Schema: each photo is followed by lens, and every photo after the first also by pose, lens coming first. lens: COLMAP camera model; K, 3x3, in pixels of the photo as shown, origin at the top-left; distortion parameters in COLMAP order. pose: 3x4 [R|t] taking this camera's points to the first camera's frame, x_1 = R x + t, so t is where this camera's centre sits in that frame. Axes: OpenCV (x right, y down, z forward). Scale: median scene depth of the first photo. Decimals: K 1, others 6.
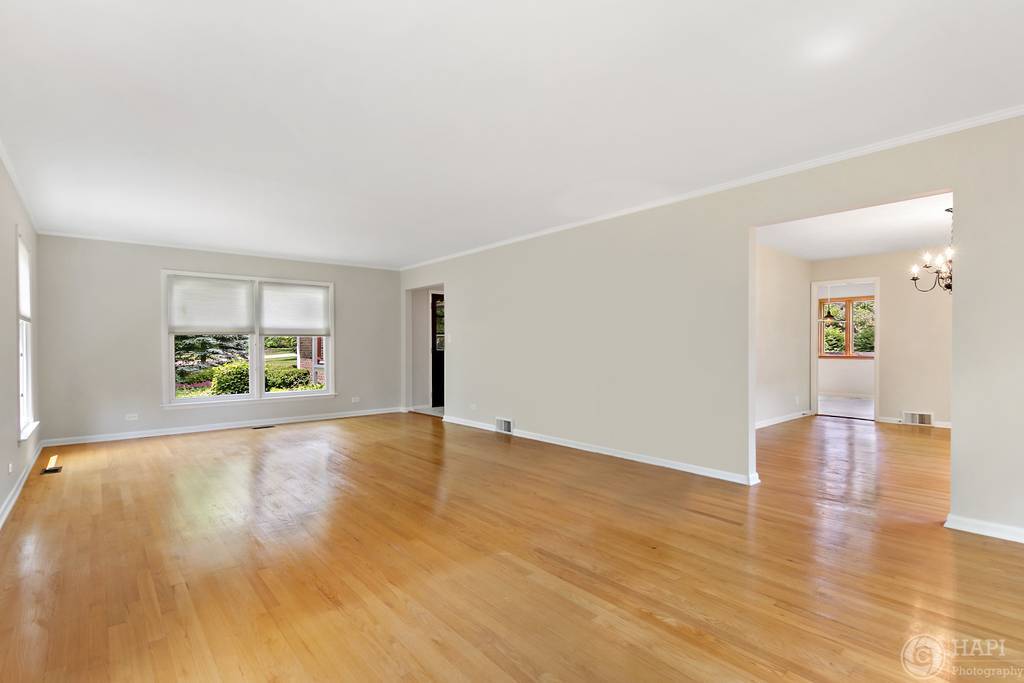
lens RADIAL K [[480.7, 0, 513.0], [0, 480.7, 349.2], [0, 0, 1]] dist [0.001694, -0.001566]
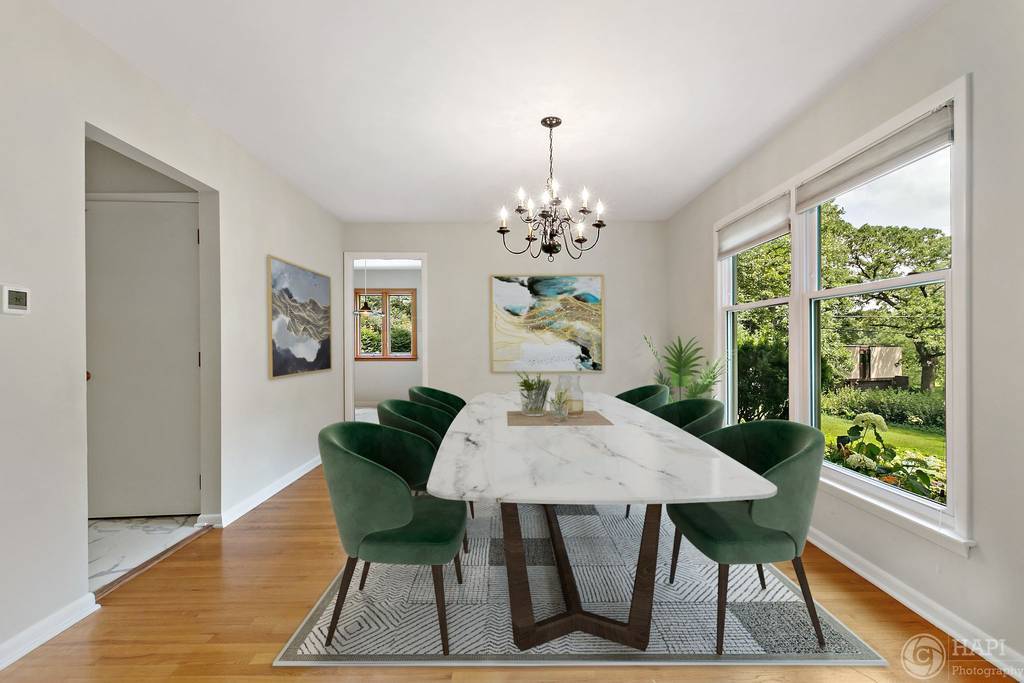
lens RADIAL K [[477.7, 0, 511.2], [0, 477.7, 344.5], [0, 0, 1]] dist [-0.002153, 0.000970]
pose [[0.633153, 0.001668, 0.774025, 0.186608], [0.005716, 0.999960, -0.006831, -0.001489], [-0.774006, 0.008749, 0.633118, 0.297711]]
